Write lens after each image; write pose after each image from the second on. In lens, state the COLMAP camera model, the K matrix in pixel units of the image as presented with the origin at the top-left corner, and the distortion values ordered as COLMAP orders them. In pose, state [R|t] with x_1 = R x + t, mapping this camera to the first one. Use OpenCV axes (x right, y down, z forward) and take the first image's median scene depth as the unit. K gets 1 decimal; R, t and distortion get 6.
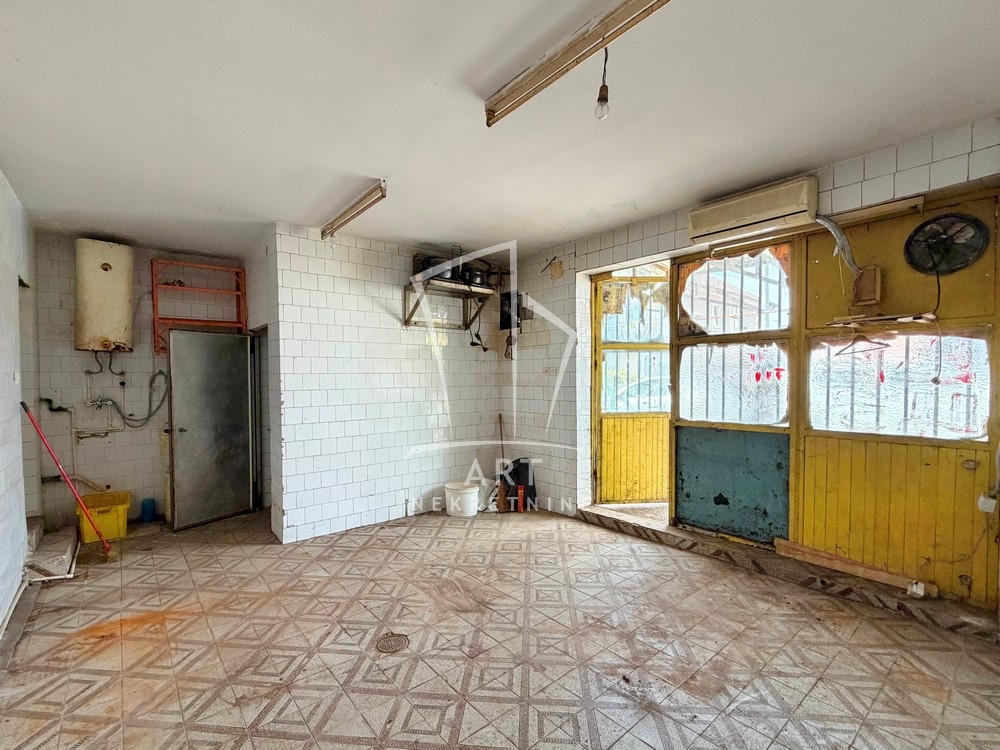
lens RADIAL K [[427.2, 0, 499.3], [0, 427.2, 389.1], [0, 0, 1]] dist [-0.001020, -0.000205]
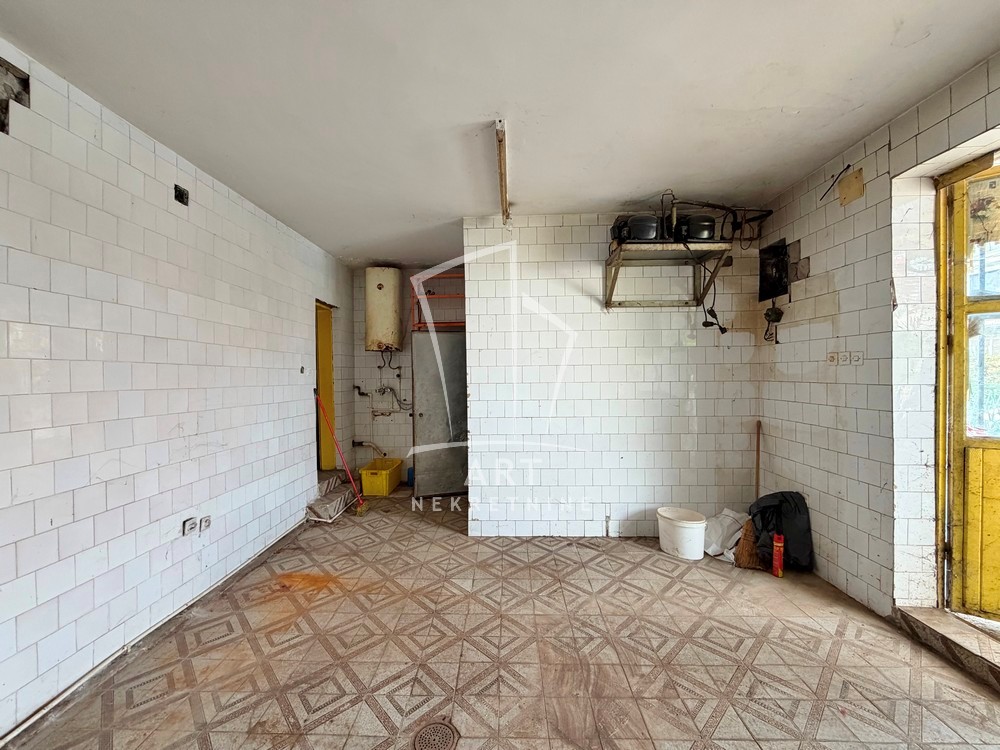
lens RADIAL K [[397.7, 0, 497.1], [0, 397.7, 377.0], [0, 0, 1]] dist [-0.000564, 0.000031]
pose [[0.756034, 0.006860, -0.654497, 0.134221], [-0.013843, 0.999889, -0.005511, -0.006276], [0.654386, 0.013227, 0.756045, 0.285238]]
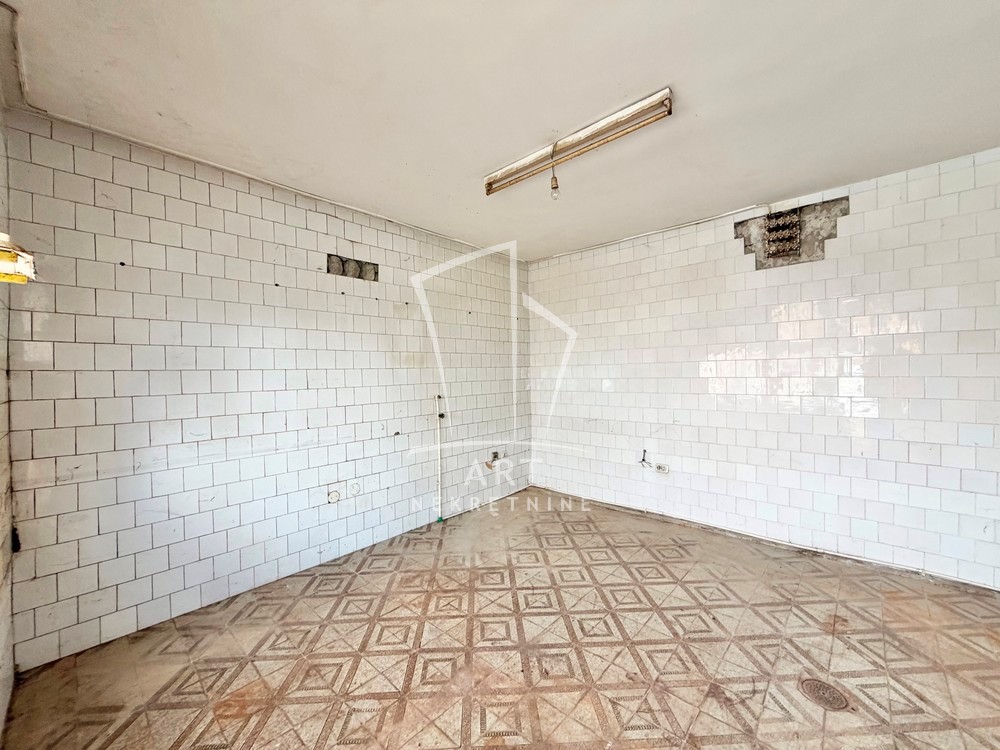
lens RADIAL K [[397.7, 0, 497.1], [0, 397.7, 377.0], [0, 0, 1]] dist [-0.000564, 0.000031]
pose [[-0.990993, 0.022786, -0.131959, 0.229492], [0.018778, 0.999326, 0.031540, -0.019929], [0.132589, 0.028778, -0.990753, 0.843171]]
